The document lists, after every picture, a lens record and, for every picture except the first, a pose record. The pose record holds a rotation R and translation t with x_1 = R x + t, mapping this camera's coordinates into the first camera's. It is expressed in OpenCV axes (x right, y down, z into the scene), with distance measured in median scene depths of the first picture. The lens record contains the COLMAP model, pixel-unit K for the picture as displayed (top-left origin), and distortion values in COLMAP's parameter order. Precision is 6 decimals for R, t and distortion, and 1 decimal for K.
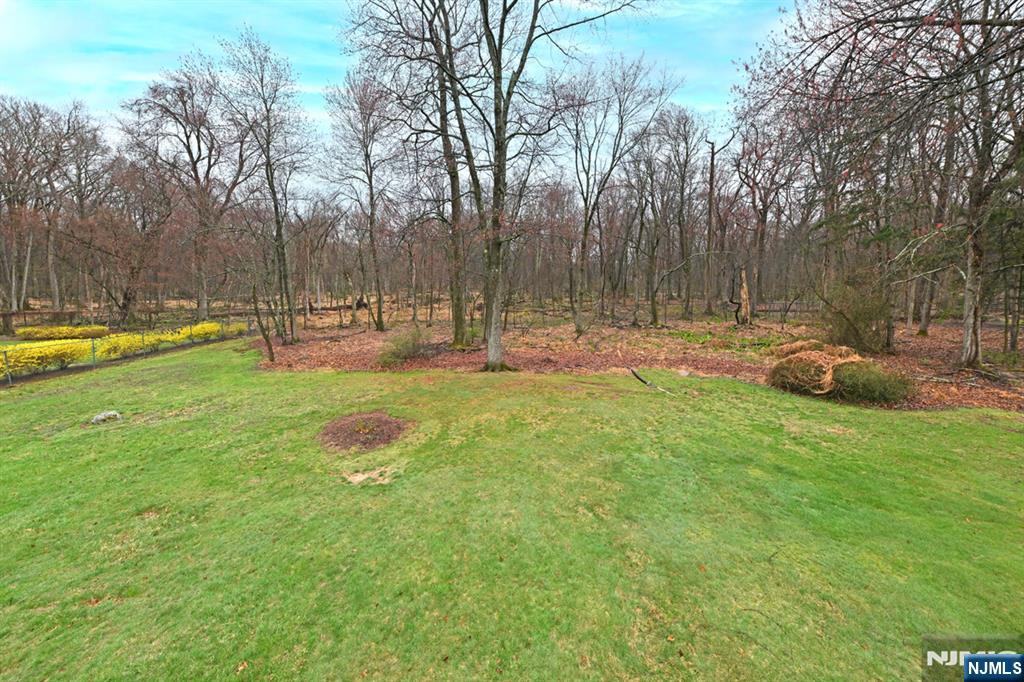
lens RADIAL K [[364.7, 0, 512.1], [0, 364.7, 311.1], [0, 0, 1]] dist [0.012280, -0.000016]
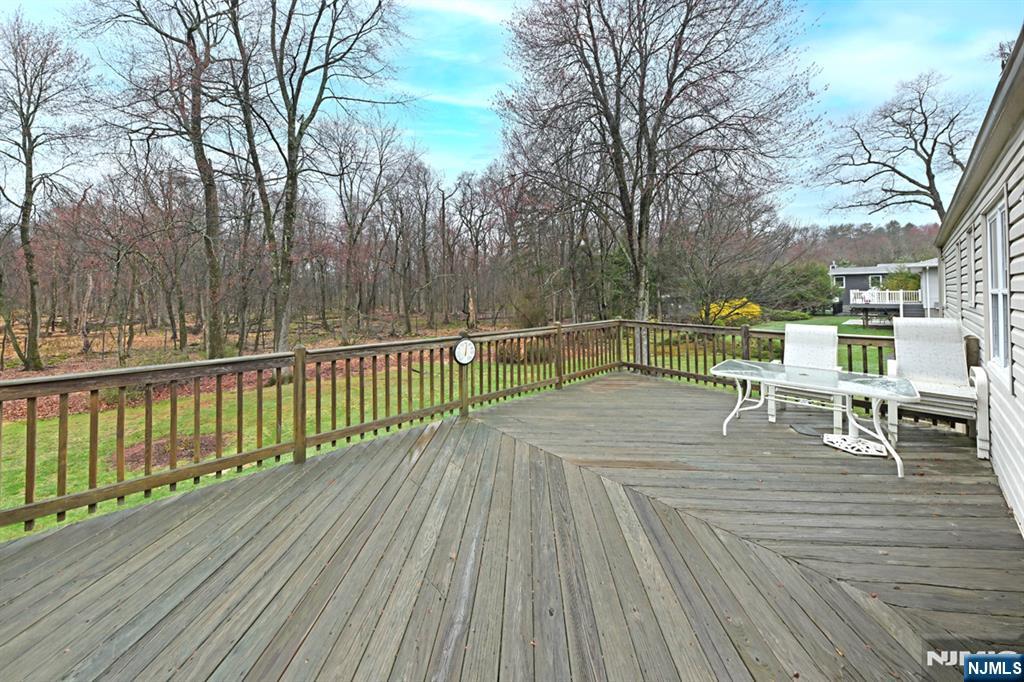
lens RADIAL K [[364.7, 0, 512.1], [0, 364.7, 311.1], [0, 0, 1]] dist [0.012280, -0.000016]
pose [[0.762356, -0.031658, 0.646384, -0.143614], [0.062269, 0.997757, -0.024574, 0.016559], [-0.644156, 0.058984, 0.762617, -0.147860]]
